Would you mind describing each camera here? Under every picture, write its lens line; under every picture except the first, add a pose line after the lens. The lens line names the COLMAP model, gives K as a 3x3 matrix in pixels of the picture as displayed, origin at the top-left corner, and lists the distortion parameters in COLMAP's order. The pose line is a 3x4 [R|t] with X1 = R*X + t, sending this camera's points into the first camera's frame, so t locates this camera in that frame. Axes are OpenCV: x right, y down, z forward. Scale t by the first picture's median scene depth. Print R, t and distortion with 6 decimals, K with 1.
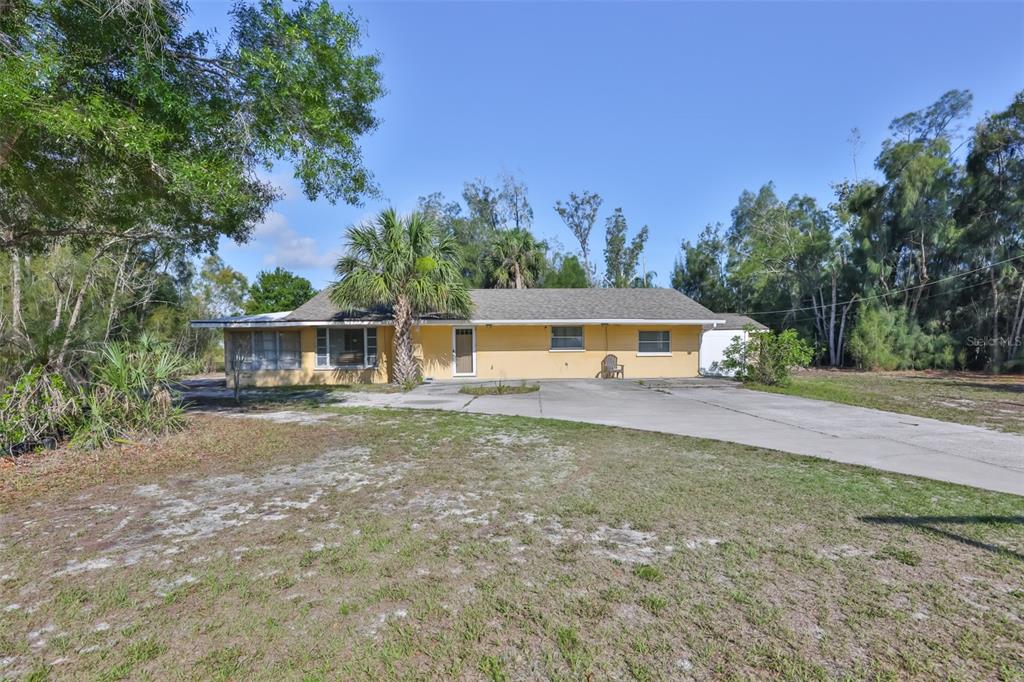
lens RADIAL K [[526.0, 0, 474.4], [0, 526.0, 357.2], [0, 0, 1]] dist [0.001702, 0.000401]
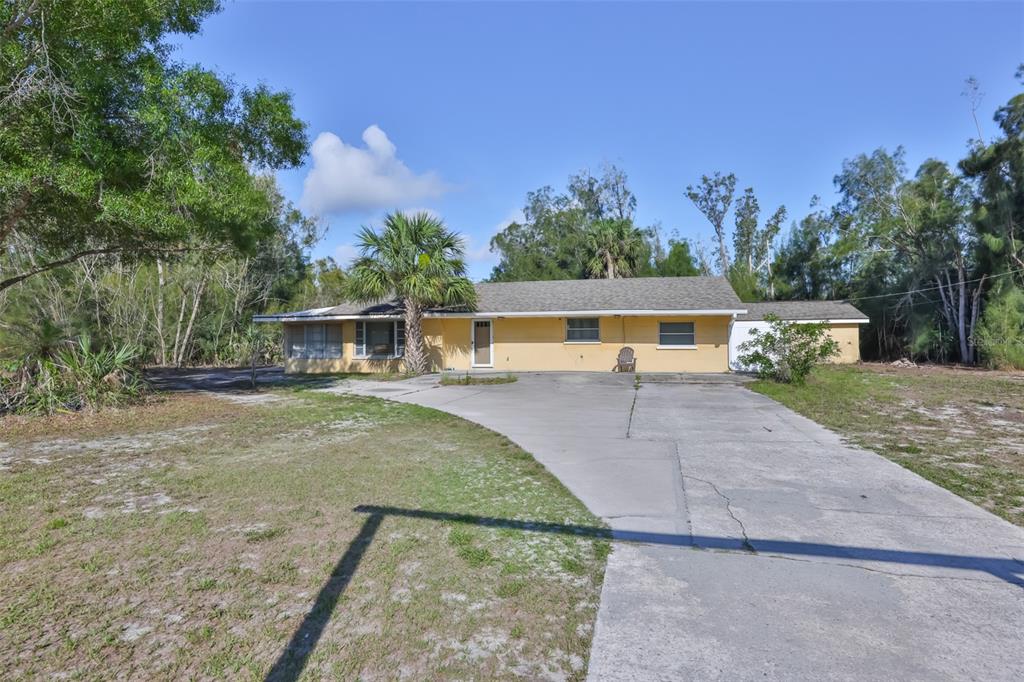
lens RADIAL K [[528.4, 0, 507.7], [0, 528.4, 335.6], [0, 0, 1]] dist [-0.011443, 0.000324]
pose [[0.960088, 0.001463, -0.279693, 0.317205], [-0.008319, 0.999693, -0.023325, -0.001802], [0.279574, 0.024721, 0.959806, 0.018899]]
